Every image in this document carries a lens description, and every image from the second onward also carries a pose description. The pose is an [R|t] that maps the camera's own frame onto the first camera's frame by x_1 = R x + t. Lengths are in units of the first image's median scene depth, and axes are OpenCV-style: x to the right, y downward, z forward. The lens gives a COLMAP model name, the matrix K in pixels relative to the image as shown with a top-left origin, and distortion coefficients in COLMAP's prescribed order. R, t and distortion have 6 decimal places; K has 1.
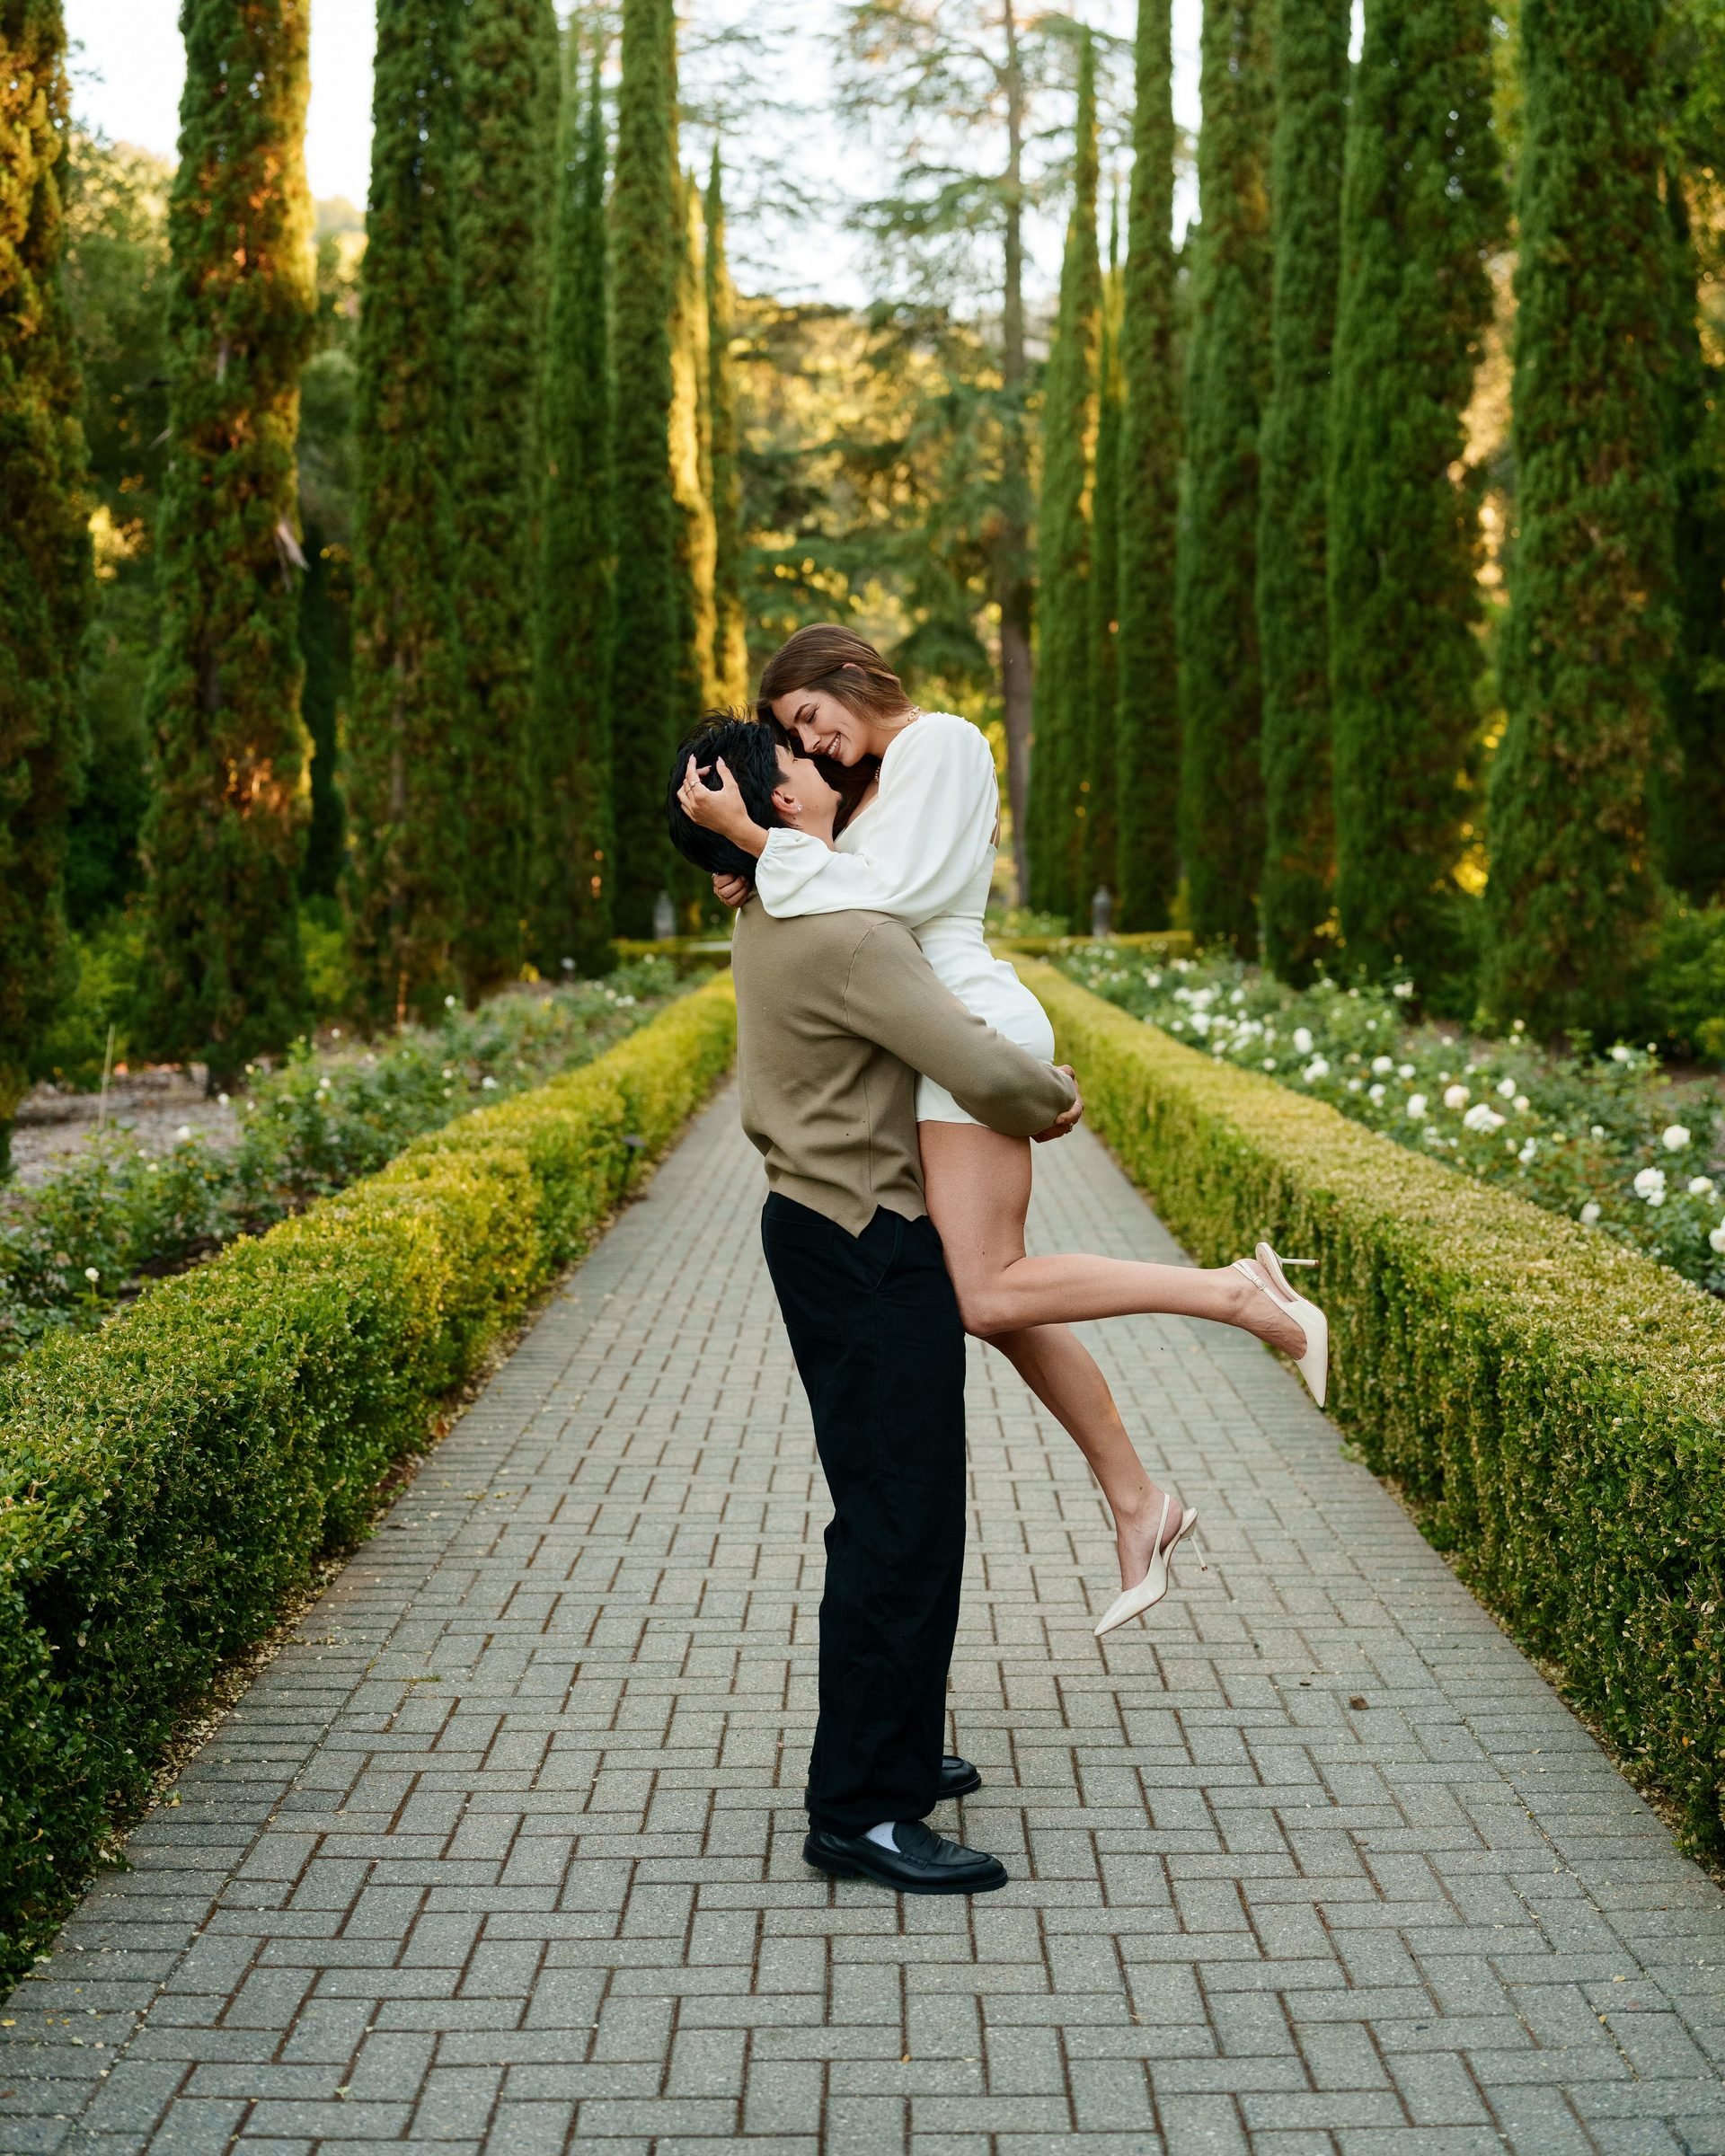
lens RADIAL K [[2599.3, 0, 864.5], [0, 2599.3, 860.3], [0, 0, 1]] dist [0.005177, -0.132946]
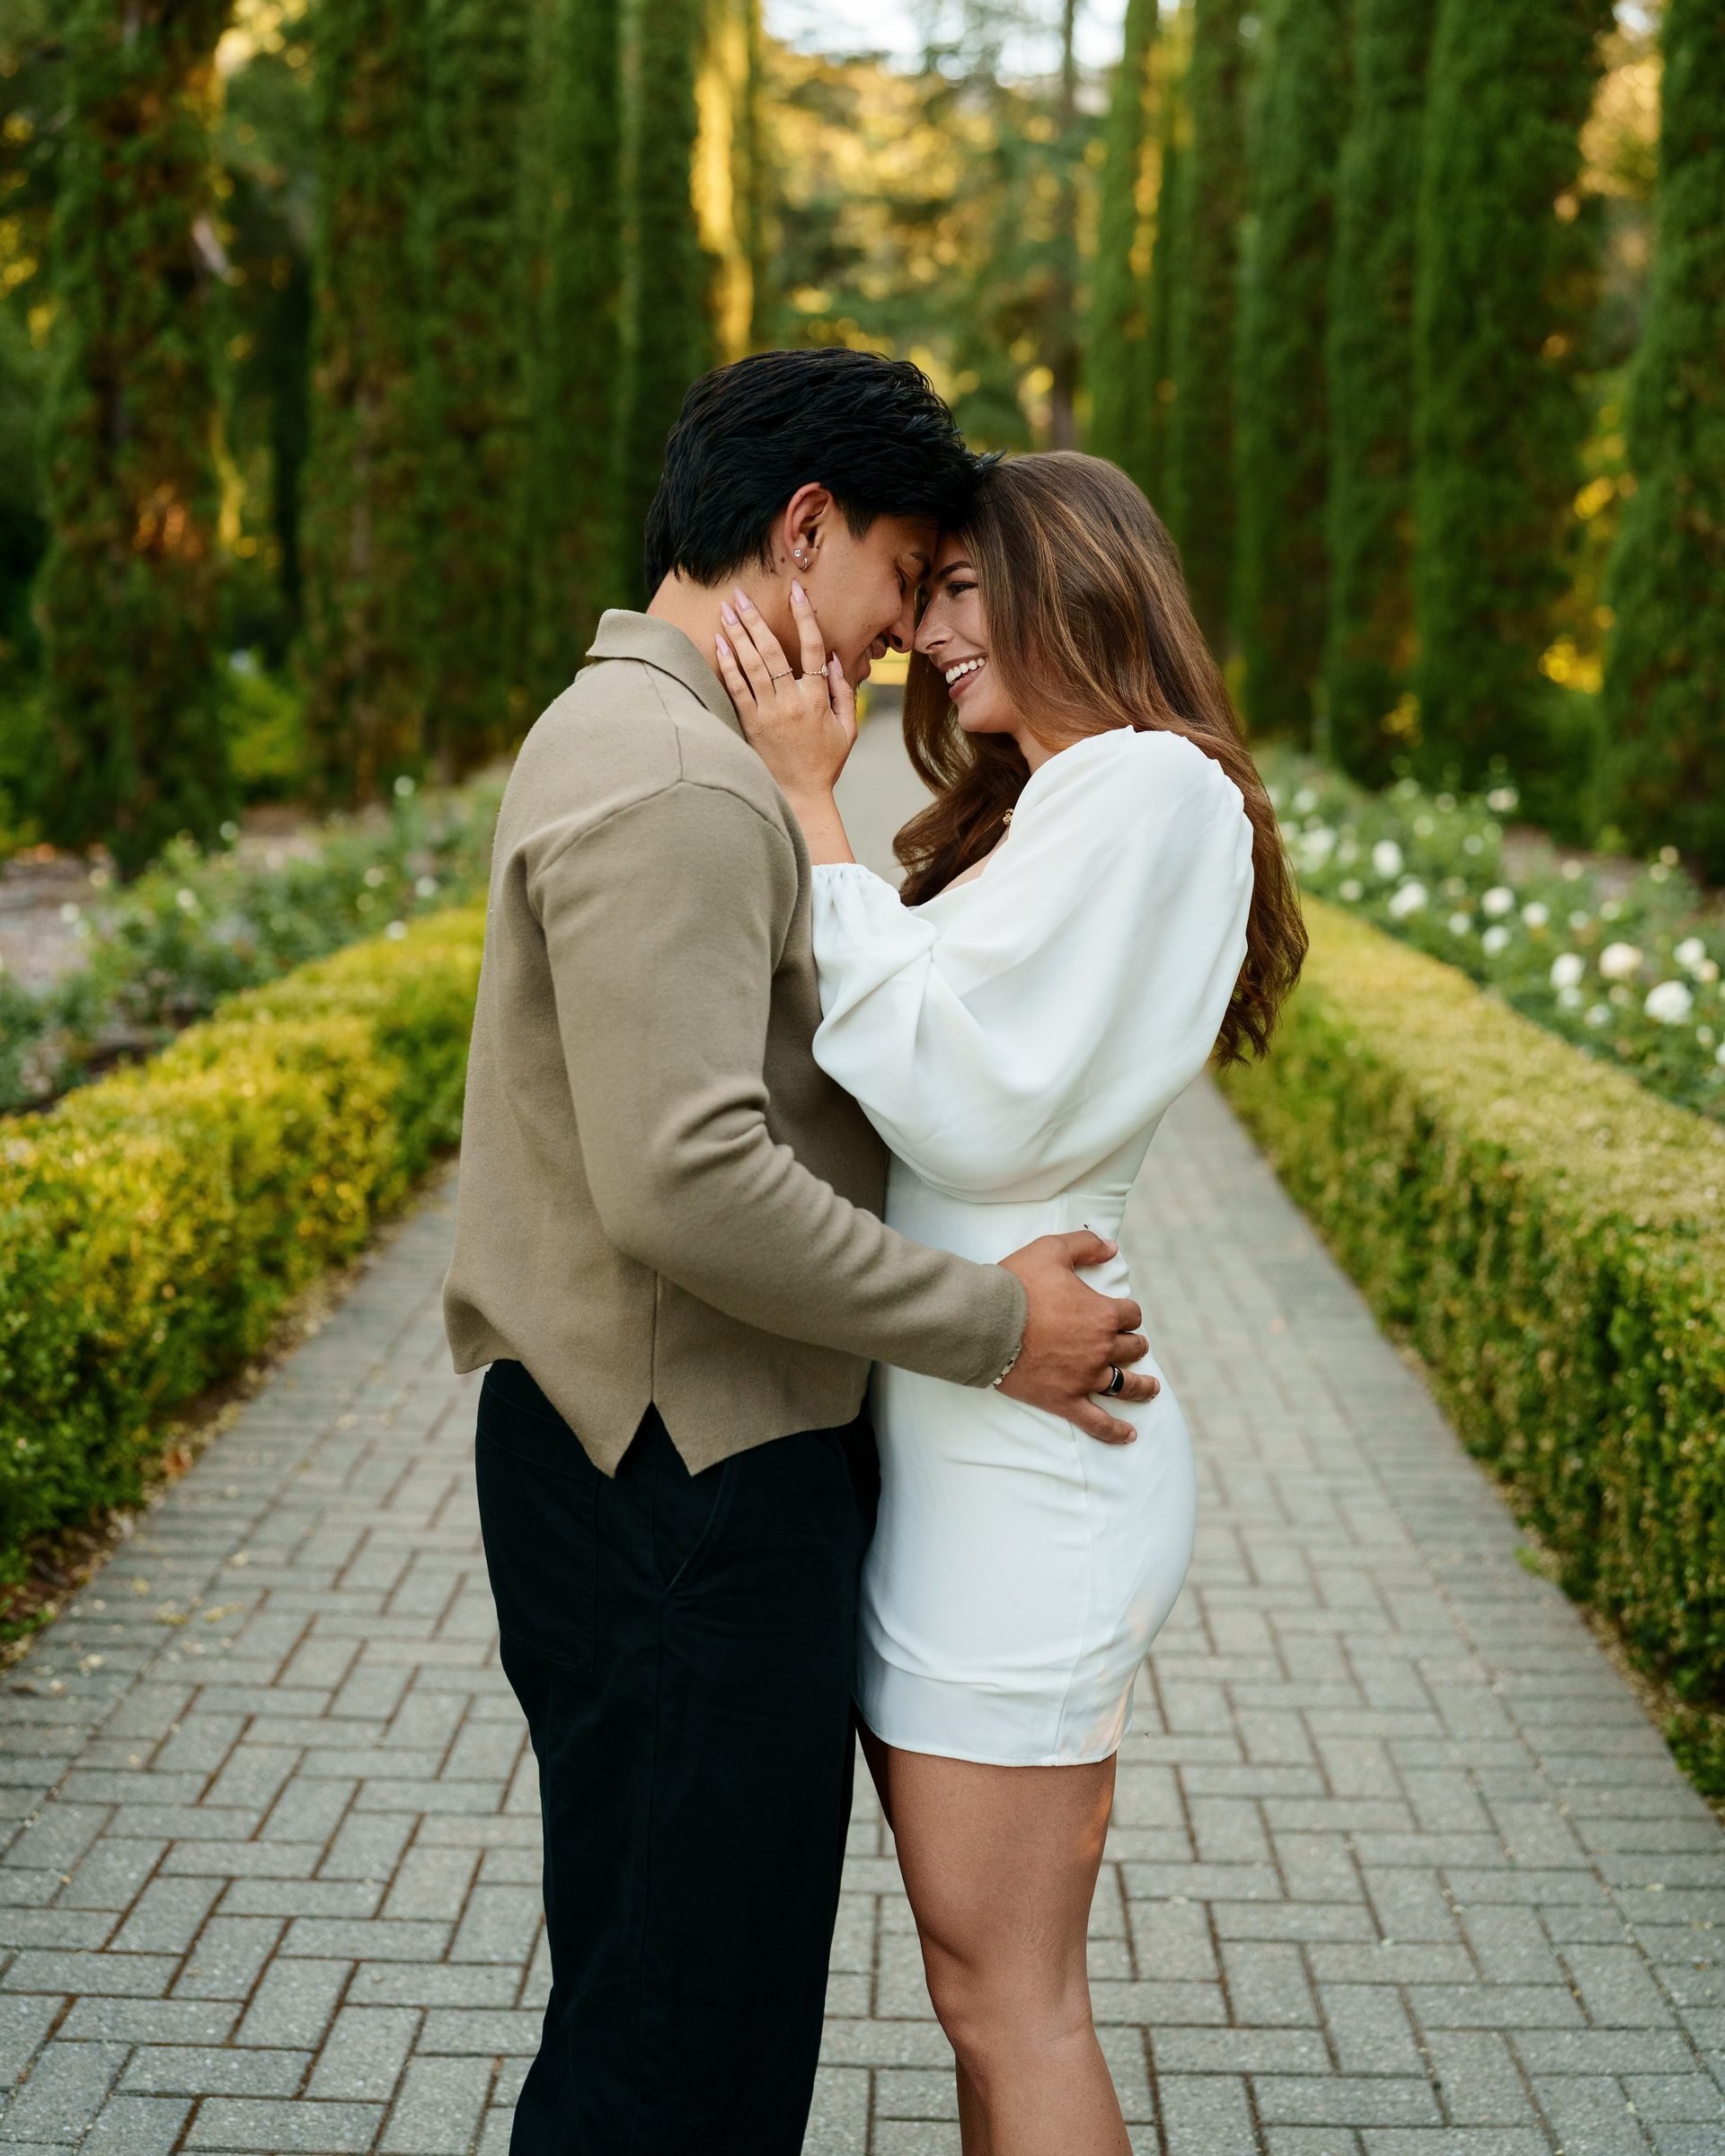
lens RADIAL K [[2599.5, 0, 848.3], [0, 2599.5, 861.5], [0, 0, 1]] dist [0.022660, -0.182885]
pose [[0.999566, 0.022196, -0.019391, 0.007815], [-0.020425, 0.995984, 0.087168, -0.000169], [0.021248, -0.086734, 0.996005, 0.119557]]
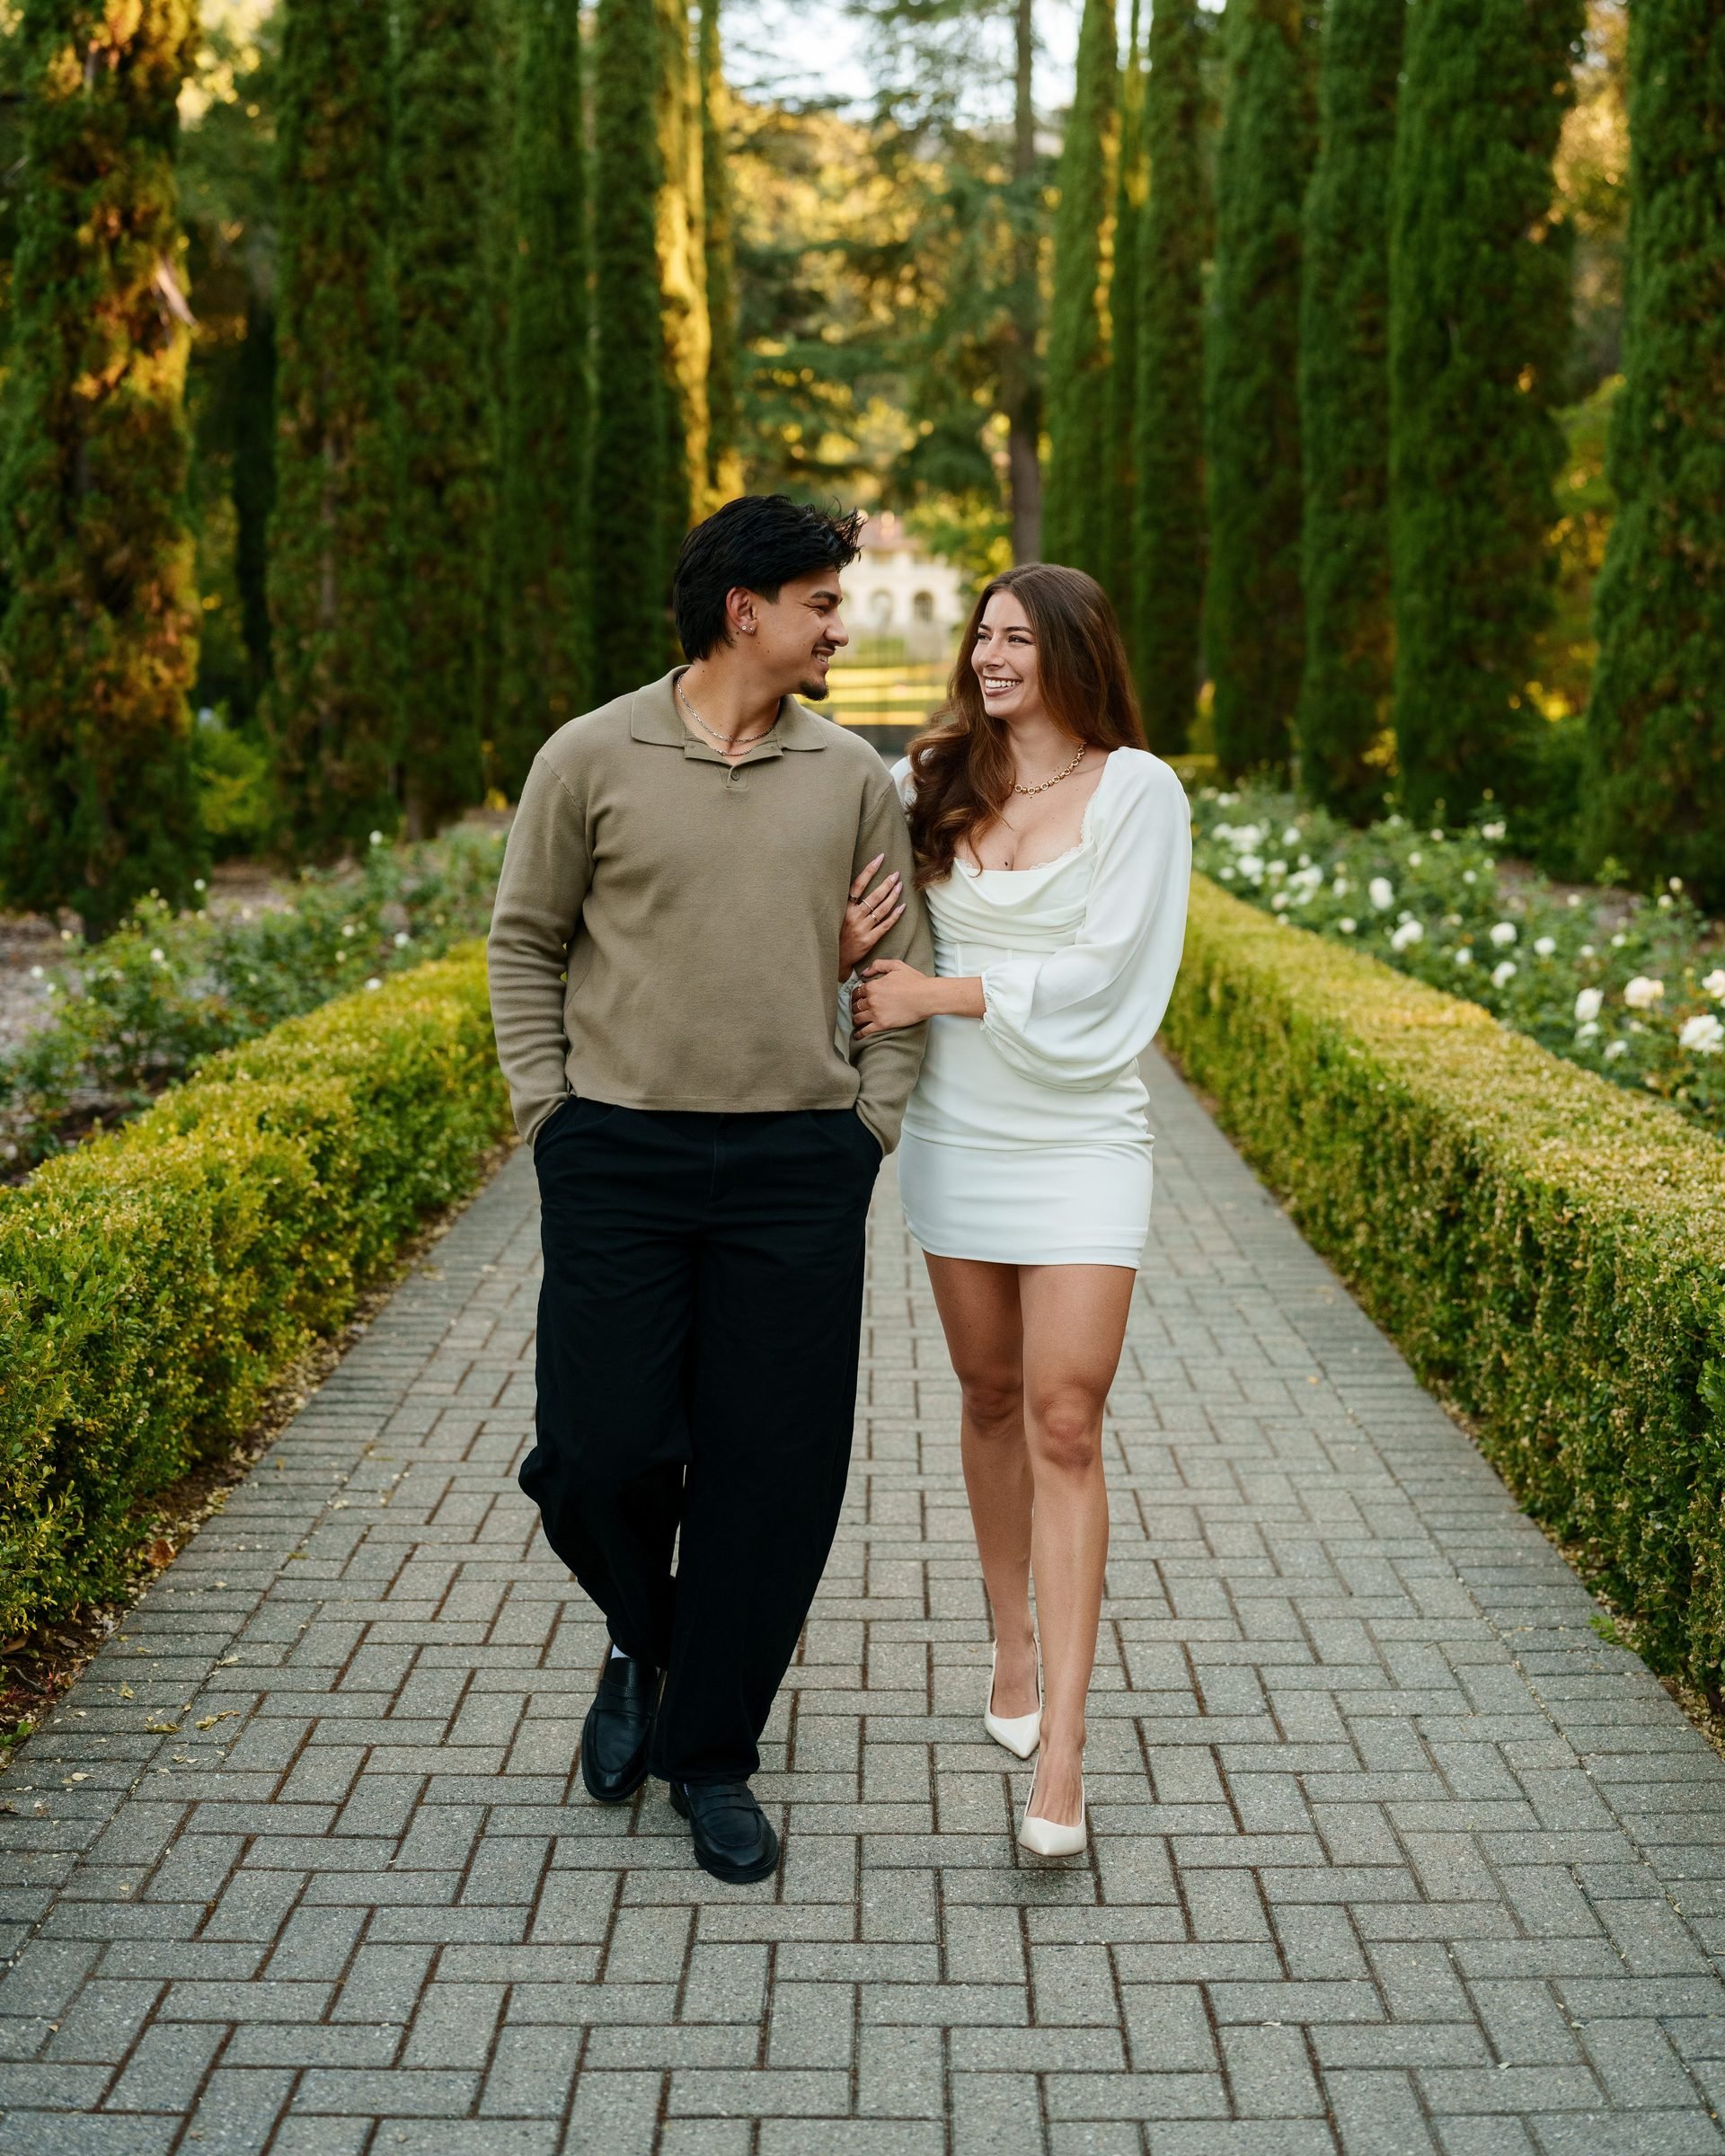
lens RADIAL K [[2599.5, 0, 848.3], [0, 2599.5, 861.5], [0, 0, 1]] dist [0.022660, -0.182885]
pose [[0.999967, 0.003604, -0.007313, 0.003421], [-0.003089, 0.997591, 0.069305, 0.001604], [0.007545, -0.069280, 0.997569, 0.132251]]
